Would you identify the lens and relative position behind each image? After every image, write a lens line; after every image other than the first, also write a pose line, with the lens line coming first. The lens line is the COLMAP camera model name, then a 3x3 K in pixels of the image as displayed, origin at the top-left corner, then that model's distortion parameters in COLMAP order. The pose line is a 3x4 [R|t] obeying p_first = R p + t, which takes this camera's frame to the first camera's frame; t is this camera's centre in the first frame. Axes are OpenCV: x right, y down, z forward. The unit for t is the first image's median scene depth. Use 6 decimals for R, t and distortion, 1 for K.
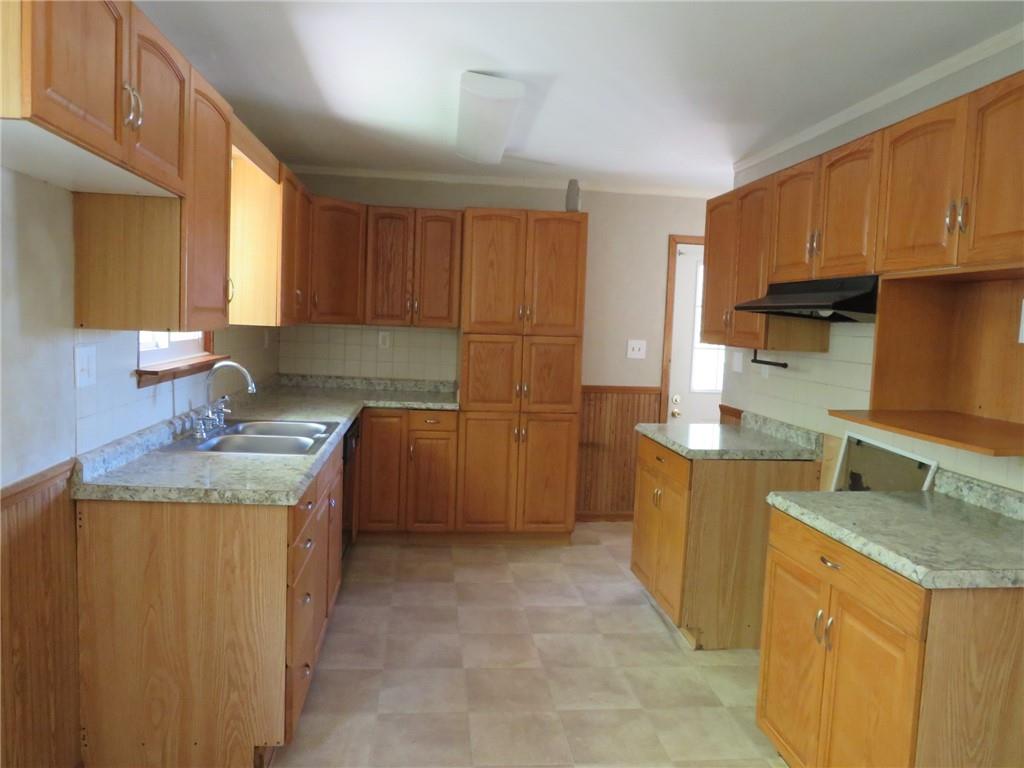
lens RADIAL K [[721.5, 0, 512.0], [0, 721.5, 384.0], [0, 0, 1]] dist [-0.034976, 0.006775]
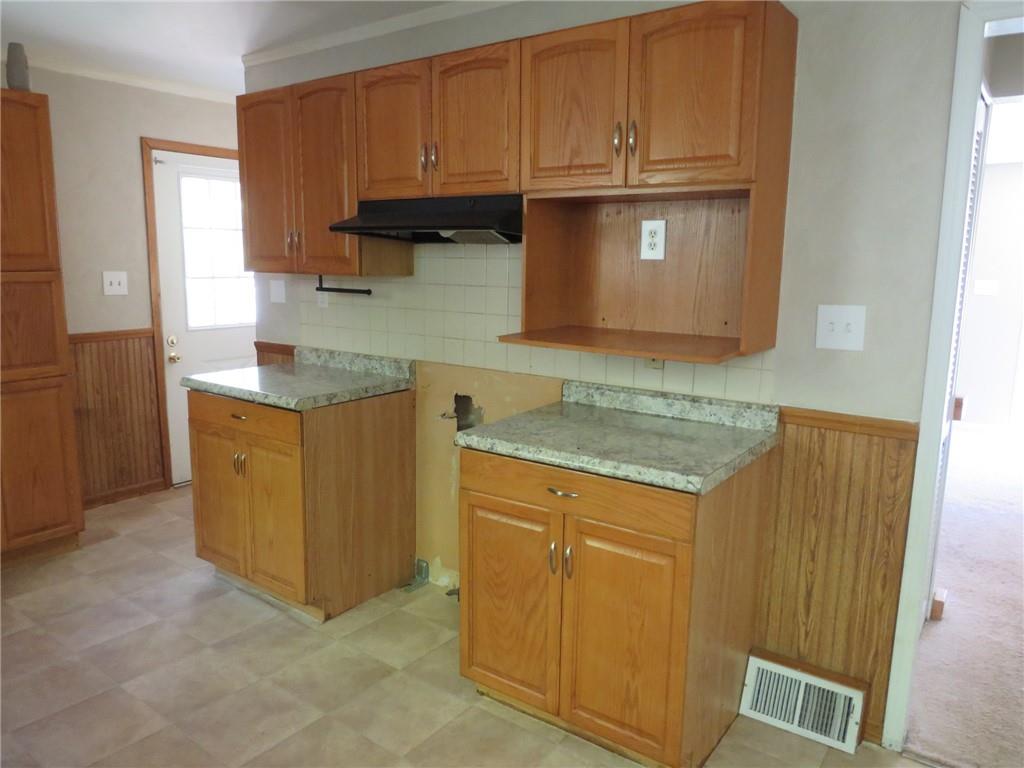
lens RADIAL K [[721.5, 0, 512.0], [0, 721.5, 384.0], [0, 0, 1]] dist [-0.034976, 0.006775]
pose [[0.676547, -0.153444, 0.720235, -0.186967], [0.075640, 0.987357, 0.139301, -0.025567], [-0.732504, -0.039765, 0.679600, 0.248133]]
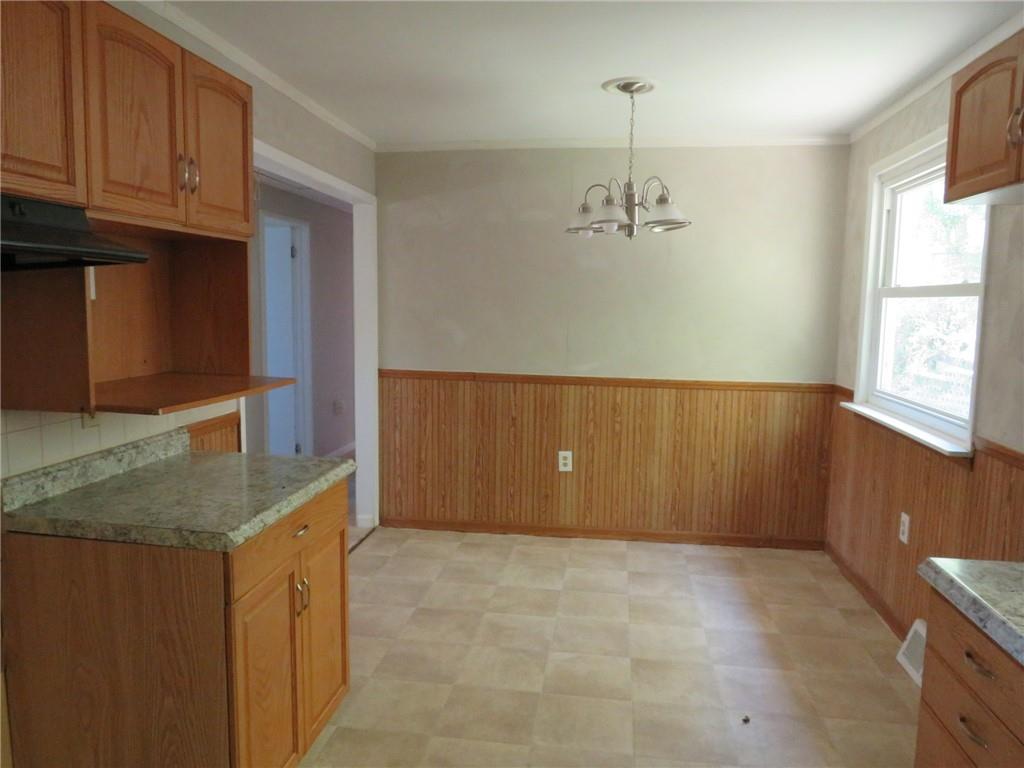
lens RADIAL K [[721.5, 0, 512.0], [0, 721.5, 384.0], [0, 0, 1]] dist [-0.034976, 0.006775]
pose [[-0.964123, -0.081887, 0.252510, -0.049558], [-0.029089, 0.978094, 0.206123, -0.106522], [-0.263857, 0.191383, -0.945385, 1.180262]]
